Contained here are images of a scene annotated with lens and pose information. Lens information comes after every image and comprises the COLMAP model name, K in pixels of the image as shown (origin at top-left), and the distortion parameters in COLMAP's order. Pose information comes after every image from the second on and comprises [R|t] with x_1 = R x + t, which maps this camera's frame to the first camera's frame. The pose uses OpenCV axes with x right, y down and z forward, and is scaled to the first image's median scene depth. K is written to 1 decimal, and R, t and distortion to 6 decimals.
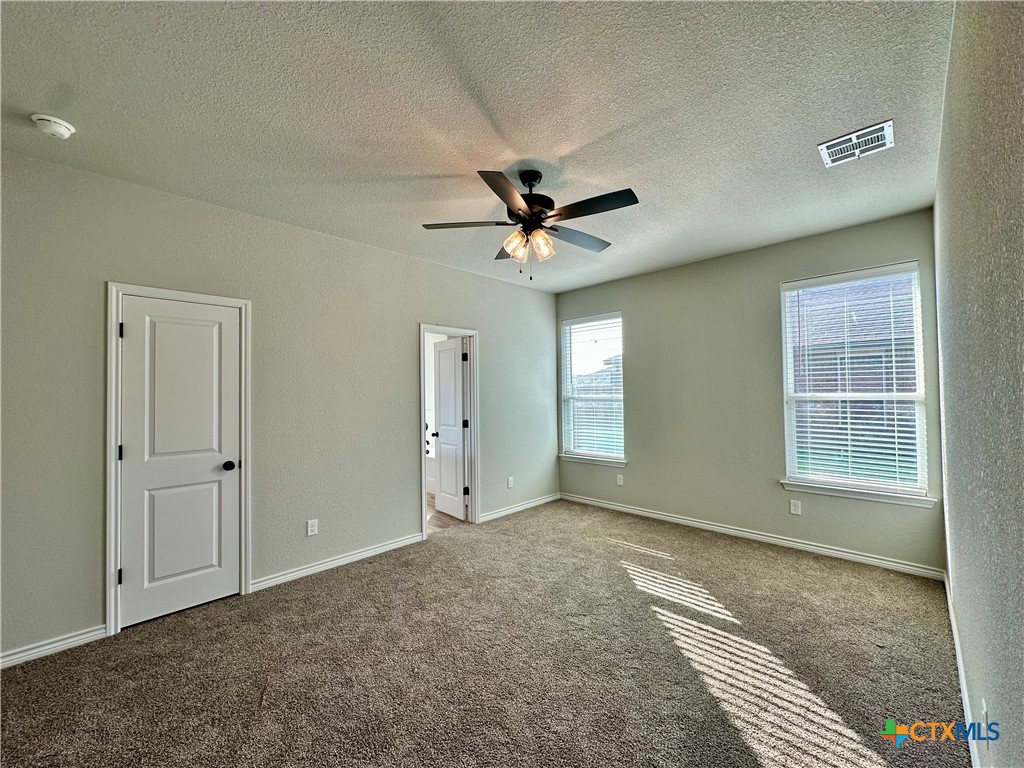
lens RADIAL K [[408.1, 0, 512.0], [0, 408.1, 384.0], [0, 0, 1]] dist [-0.008338, 0.003871]
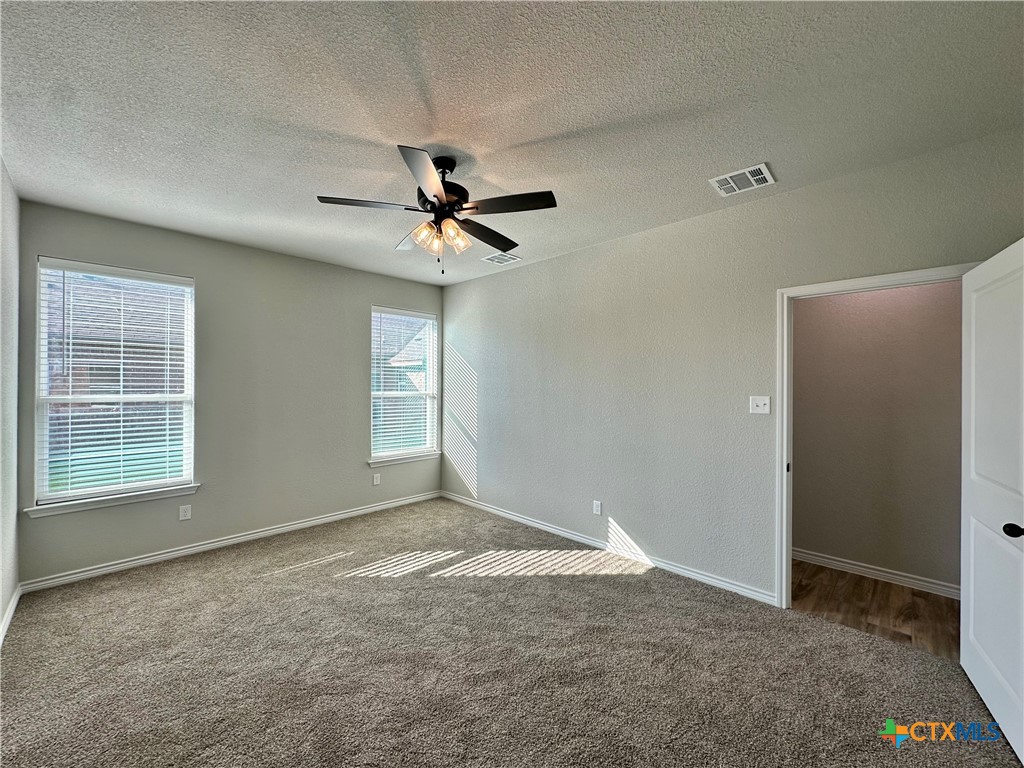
lens RADIAL K [[408.1, 0, 512.0], [0, 408.1, 384.0], [0, 0, 1]] dist [-0.008338, 0.003871]
pose [[-0.003944, 0.023584, 0.999714, -0.594200], [-0.017935, 0.999559, -0.023651, 0.023261], [-0.999831, -0.018023, -0.003519, 0.572995]]
